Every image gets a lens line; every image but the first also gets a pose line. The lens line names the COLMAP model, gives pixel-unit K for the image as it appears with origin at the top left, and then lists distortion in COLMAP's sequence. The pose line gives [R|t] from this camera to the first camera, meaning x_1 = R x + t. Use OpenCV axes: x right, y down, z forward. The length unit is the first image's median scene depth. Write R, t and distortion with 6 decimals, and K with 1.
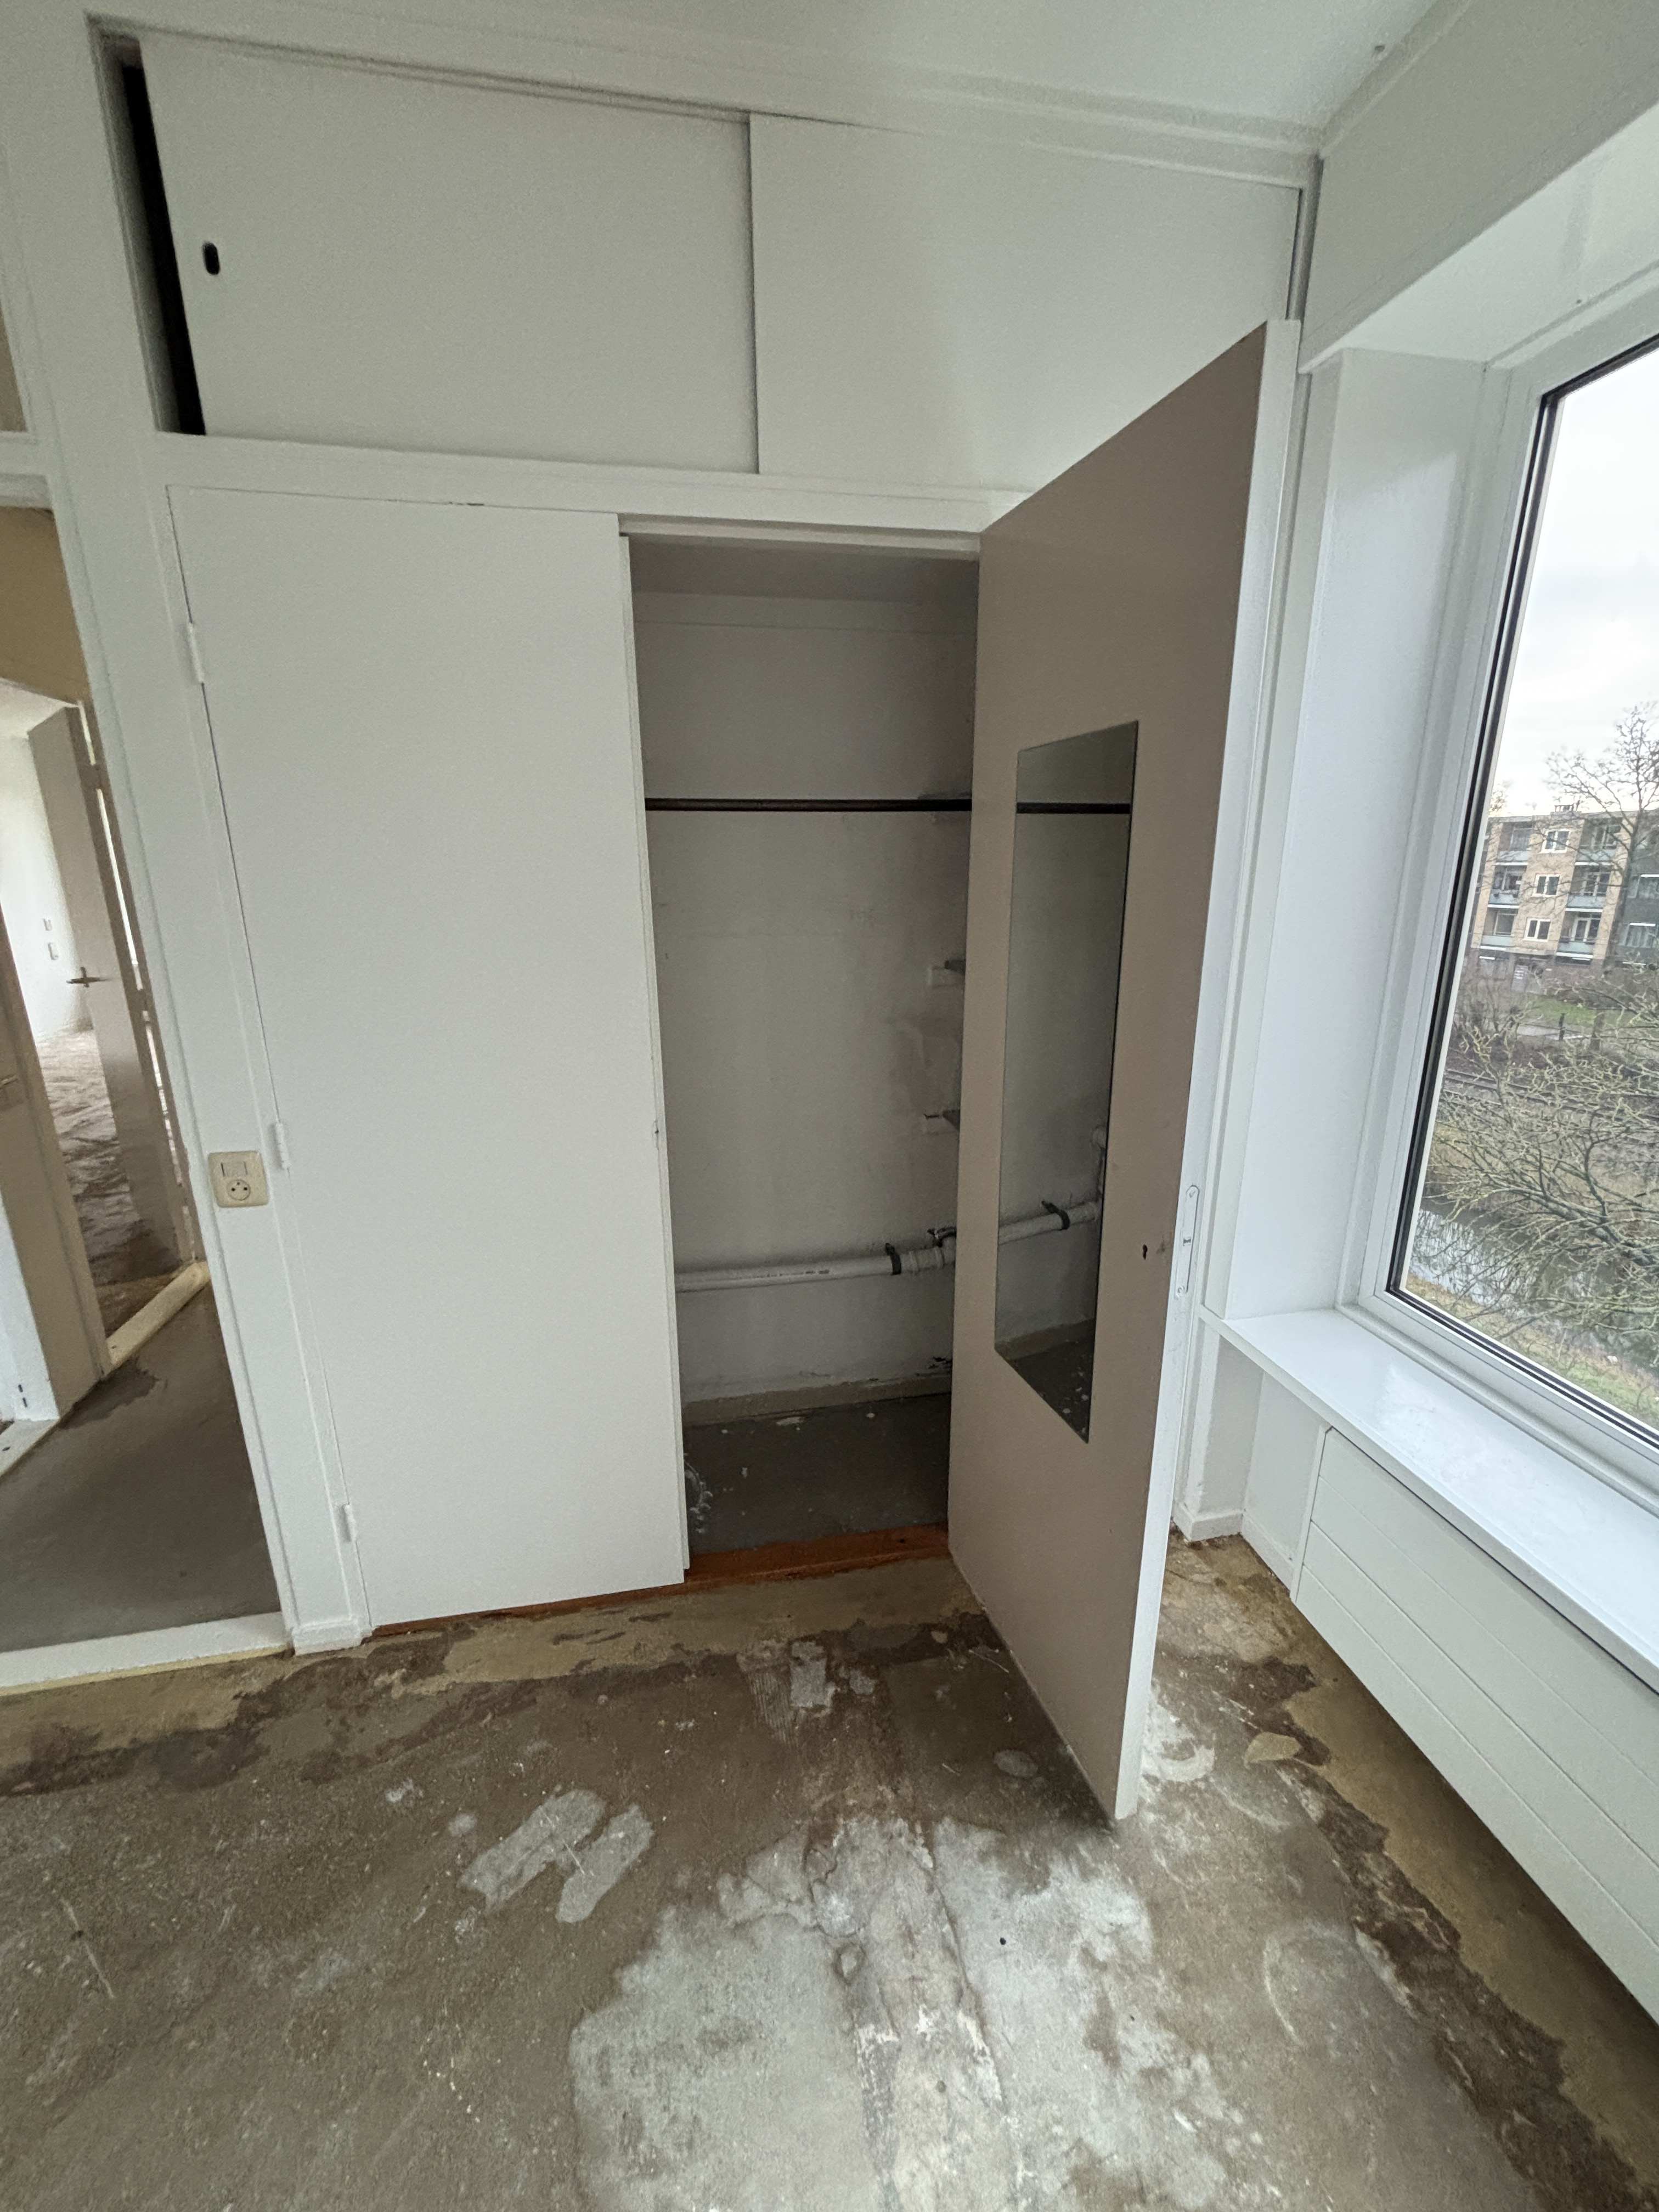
lens RADIAL K [[888.3, 0, 828.0], [0, 888.3, 1103.1], [0, 0, 1]] dist [-0.000777, -0.000293]
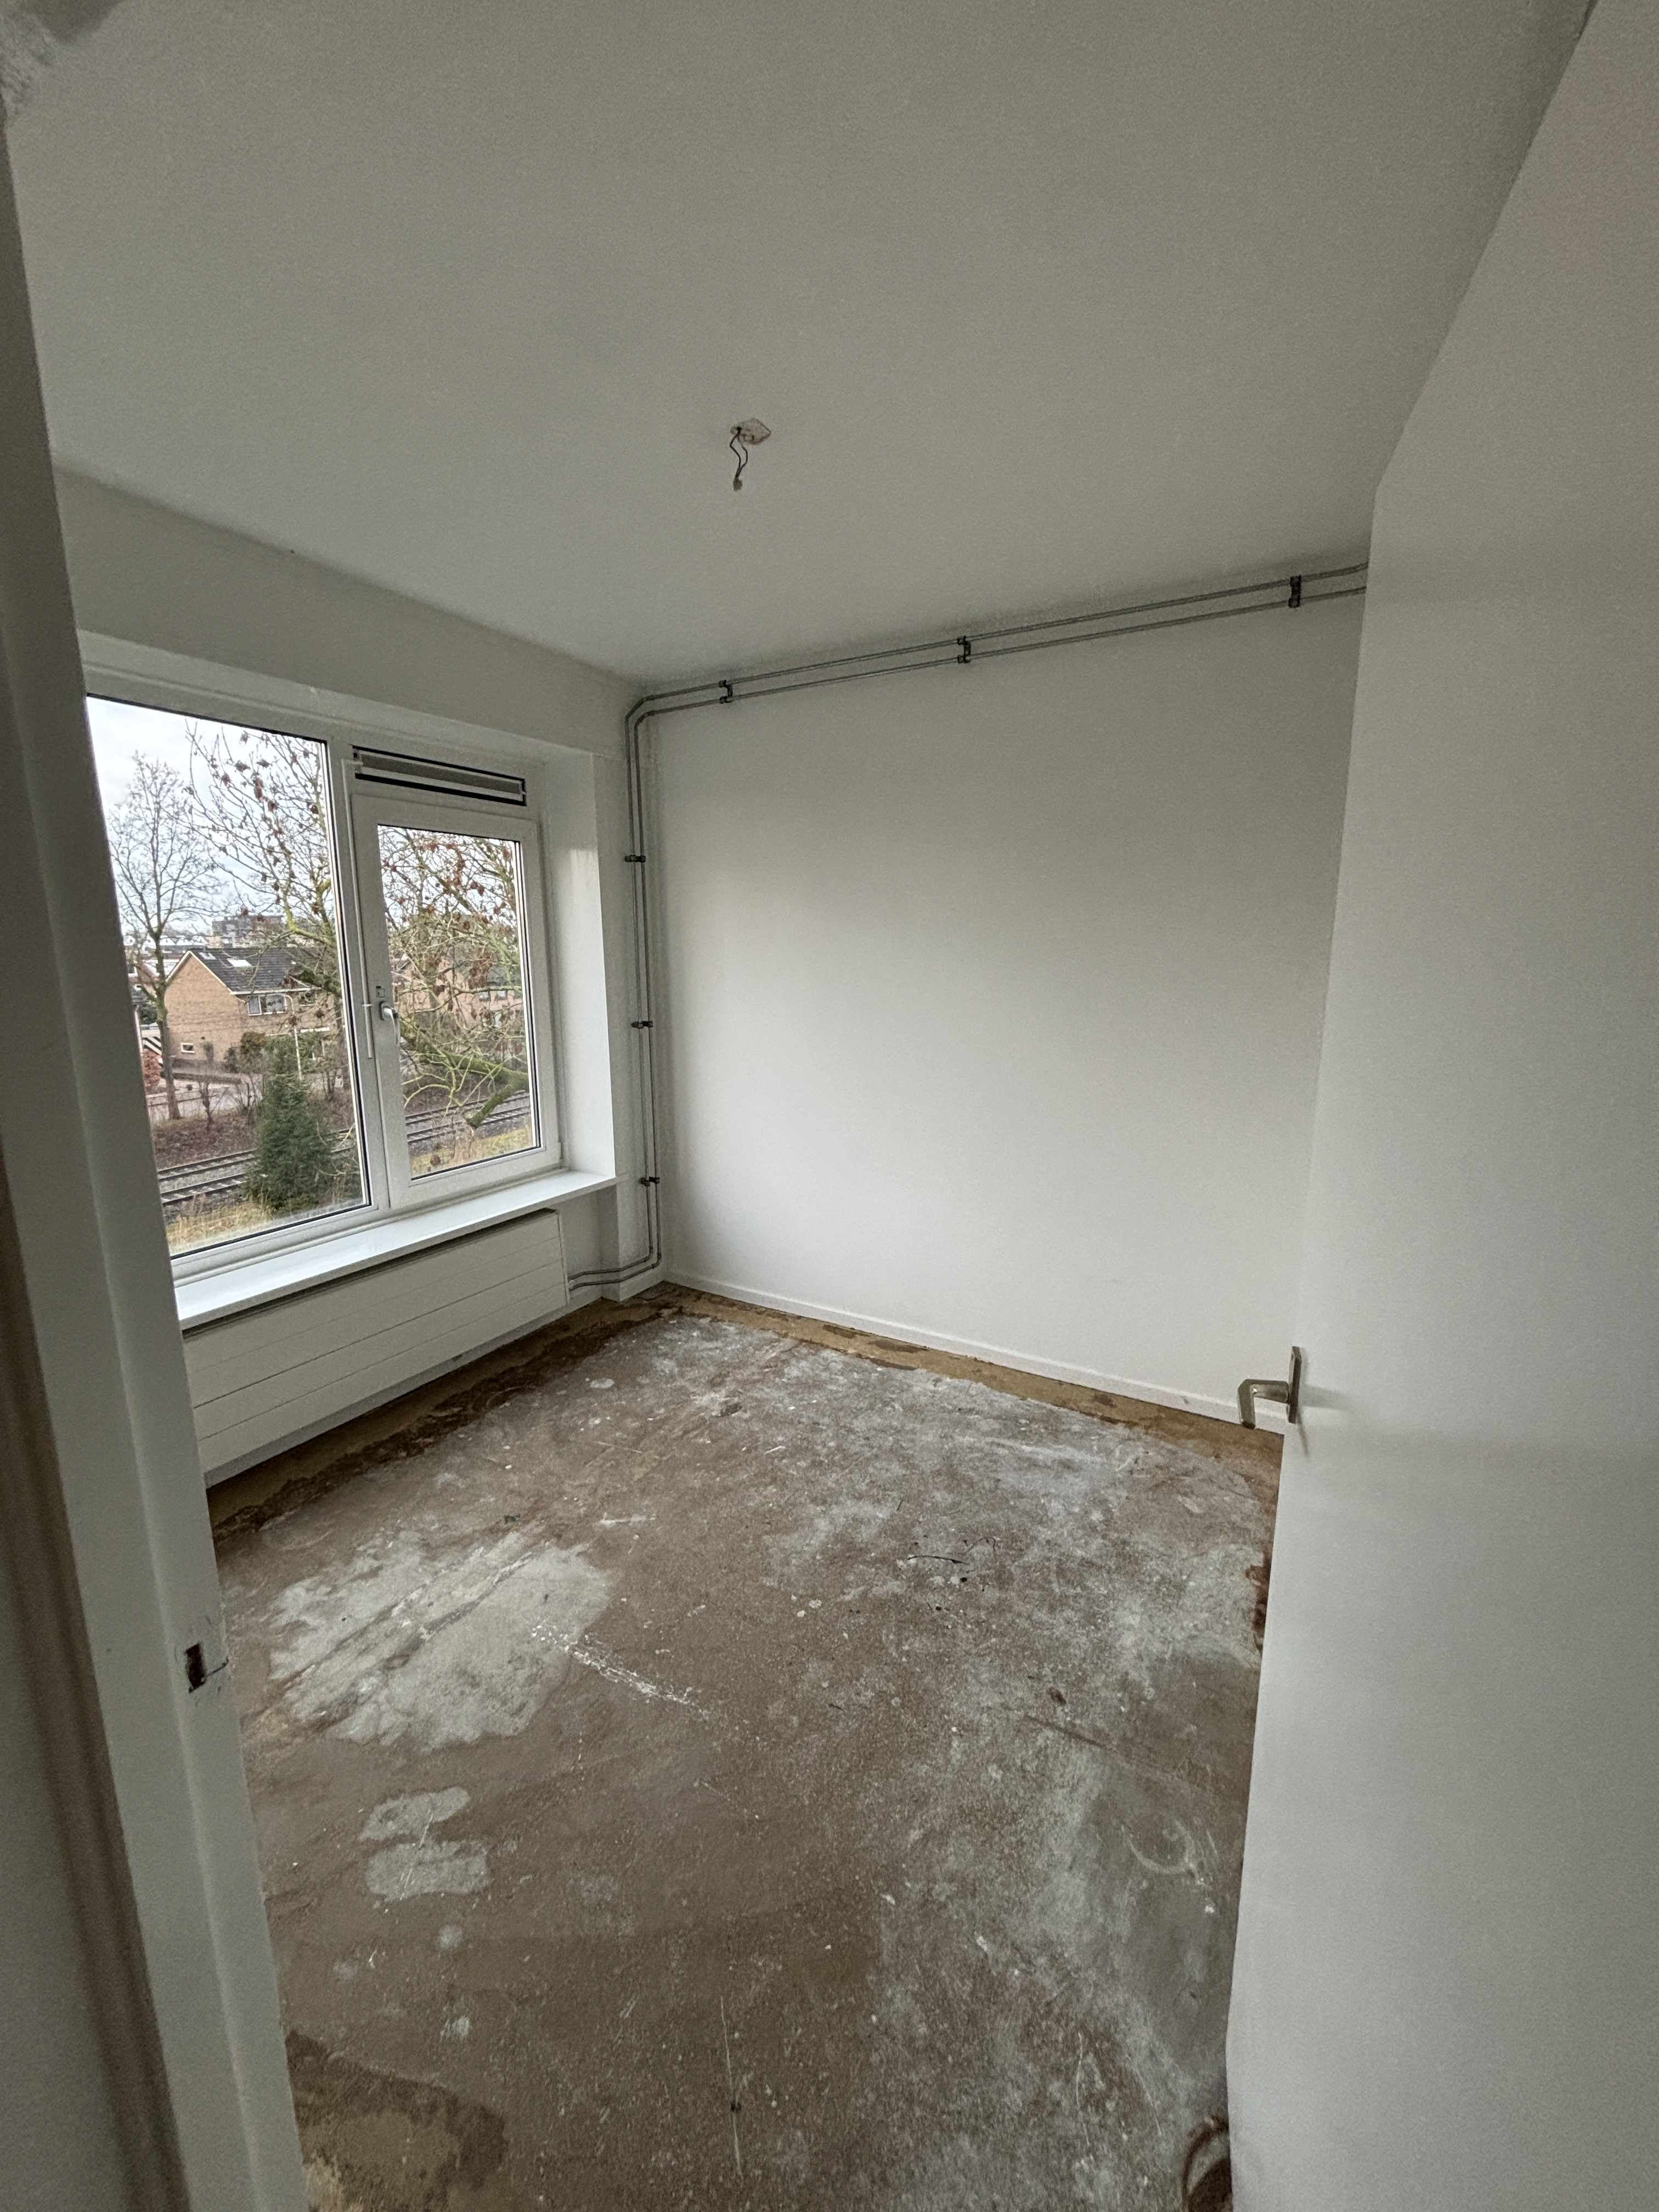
lens RADIAL K [[888.3, 0, 828.4], [0, 888.3, 1106.3], [0, 0, 1]] dist [-0.000777, -0.000293]
pose [[-0.760314, -0.115005, 0.639293, -1.467604], [0.175882, 0.910985, 0.373058, -0.385954], [-0.625290, 0.396081, -0.672407, 1.201736]]
